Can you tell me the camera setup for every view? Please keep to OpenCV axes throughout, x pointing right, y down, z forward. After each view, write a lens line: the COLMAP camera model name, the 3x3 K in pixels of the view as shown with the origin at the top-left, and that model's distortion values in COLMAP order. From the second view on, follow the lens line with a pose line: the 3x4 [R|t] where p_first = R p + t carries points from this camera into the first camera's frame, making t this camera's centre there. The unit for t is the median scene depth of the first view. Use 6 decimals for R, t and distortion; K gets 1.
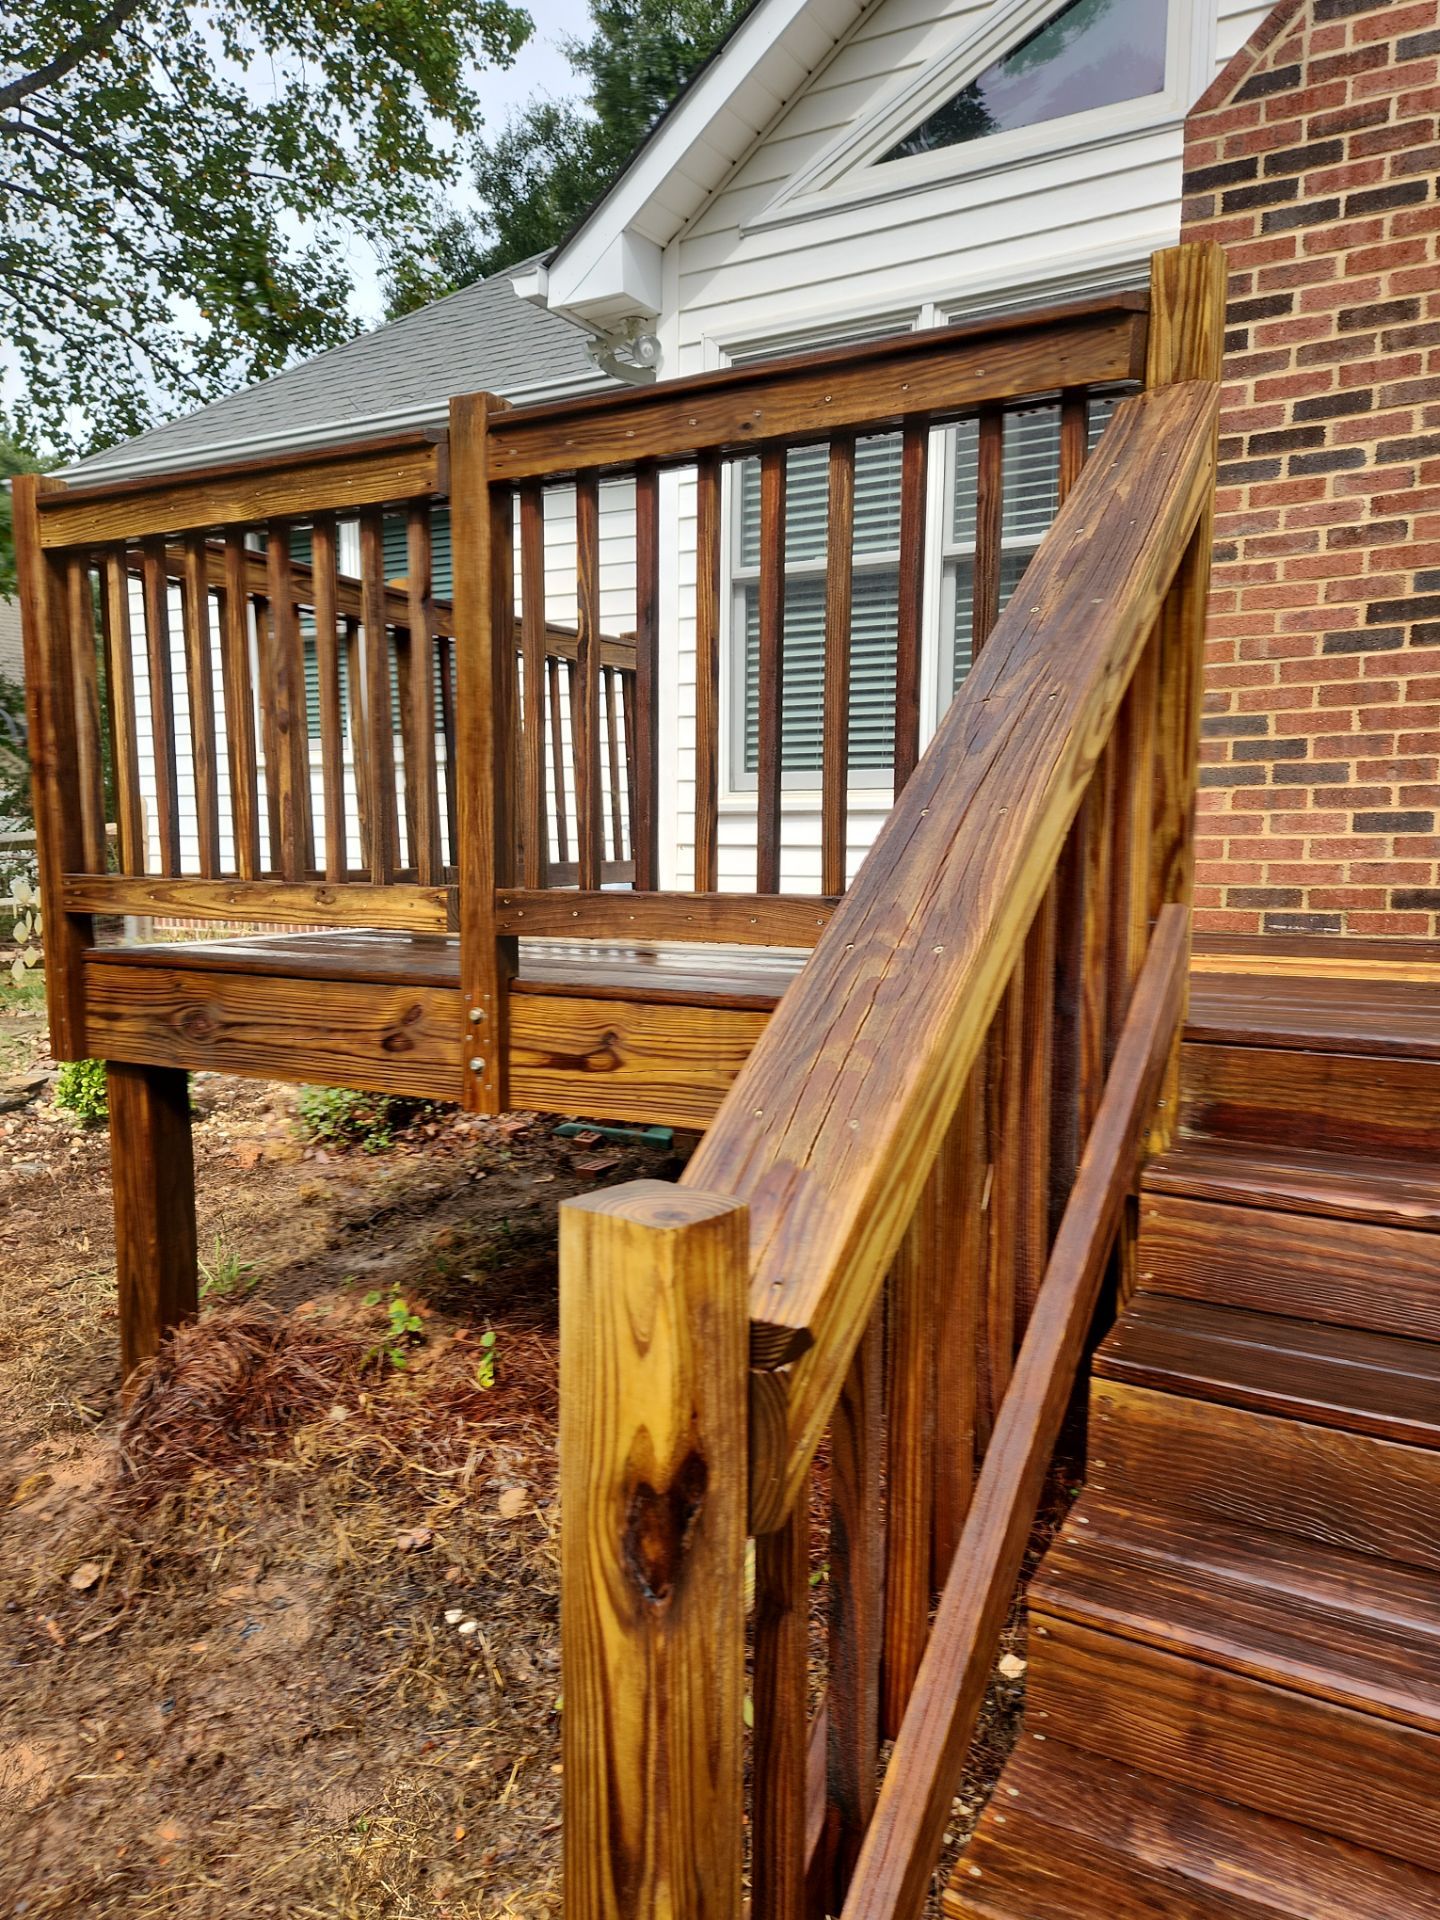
lens RADIAL K [[1286.7, 0, 717.5], [0, 1286.7, 971.2], [0, 0, 1]] dist [0.035706, -0.010778]
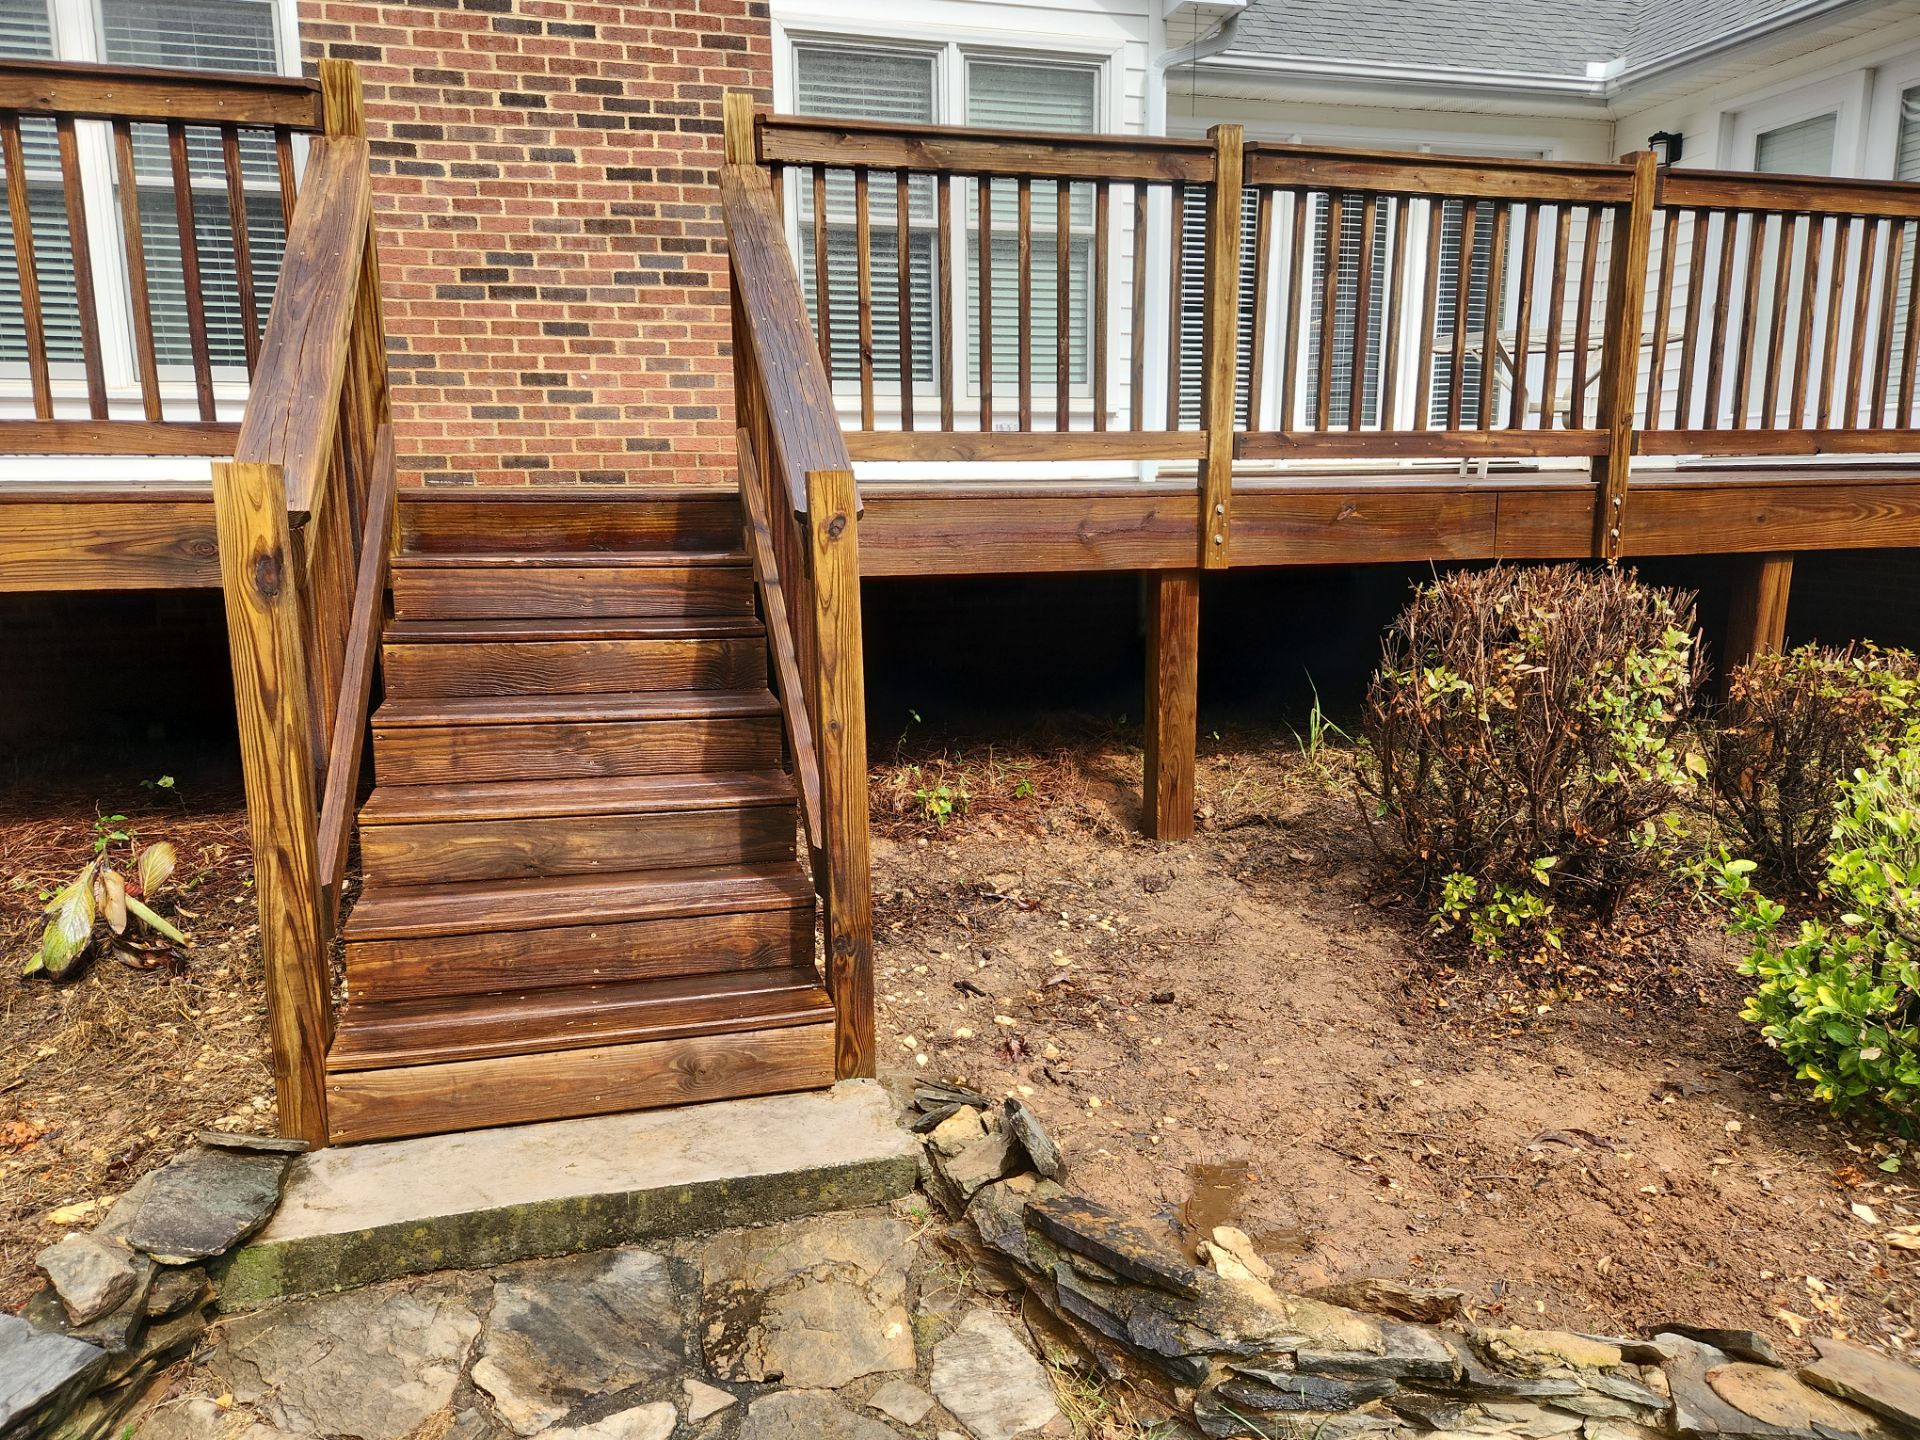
lens RADIAL K [[1286.7, 0, 963.3], [0, 1286.7, 718.5], [0, 0, 1]] dist [0.035706, -0.010778]
pose [[0.690937, -0.139939, 0.709241, -0.263866], [0.091428, 0.990123, 0.106291, 0.142205], [-0.717110, -0.008596, 0.696907, -0.524531]]
